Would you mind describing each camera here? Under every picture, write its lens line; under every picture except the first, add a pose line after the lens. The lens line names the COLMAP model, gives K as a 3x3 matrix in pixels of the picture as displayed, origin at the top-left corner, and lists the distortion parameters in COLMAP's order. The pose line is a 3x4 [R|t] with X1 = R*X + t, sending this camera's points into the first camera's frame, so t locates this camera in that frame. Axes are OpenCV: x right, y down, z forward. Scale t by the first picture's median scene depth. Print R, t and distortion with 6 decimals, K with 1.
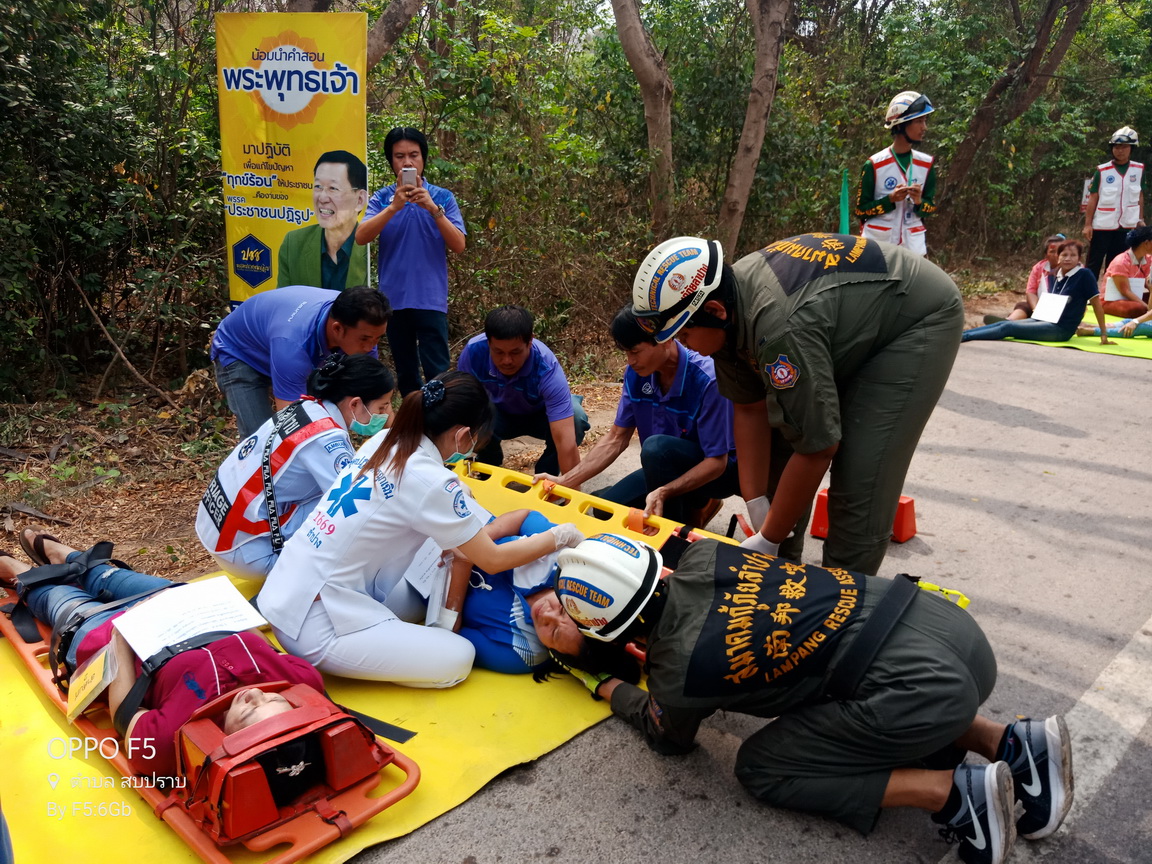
lens RADIAL K [[898.8, 0, 579.0], [0, 898.8, 428.4], [0, 0, 1]] dist [-0.005866, -0.005939]
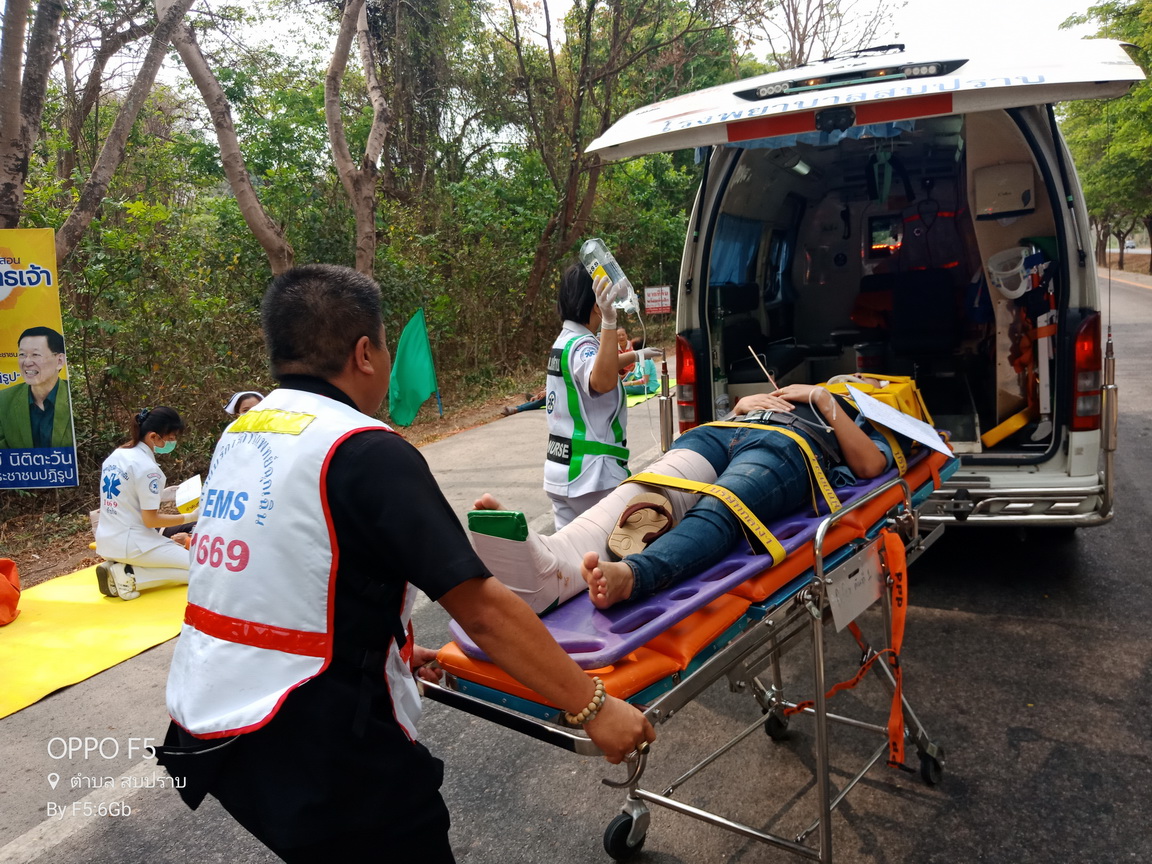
lens RADIAL K [[898.8, 0, 579.6], [0, 898.8, 435.9], [0, 0, 1]] dist [-0.005866, -0.005939]
pose [[0.921728, -0.129055, 0.365735, -0.033415], [0.173121, 0.980759, -0.090226, 0.106664], [-0.347053, 0.146480, 0.926336, -0.478553]]
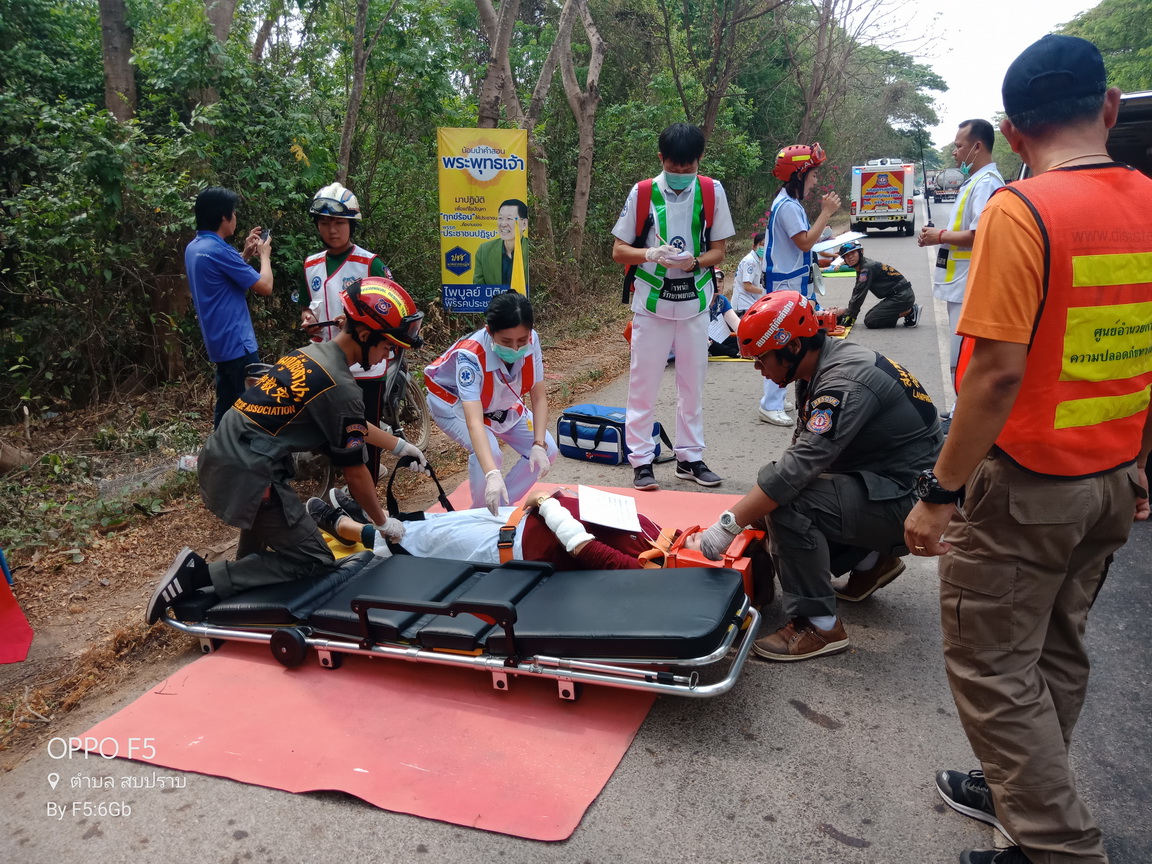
lens RADIAL K [[898.8, 0, 577.4], [0, 898.8, 429.3], [0, 0, 1]] dist [-0.005866, -0.005939]
pose [[0.900494, -0.134477, 0.413553, -0.981600], [0.153003, 0.988155, -0.011834, 0.215756], [-0.407063, 0.073932, 0.910403, -0.751619]]
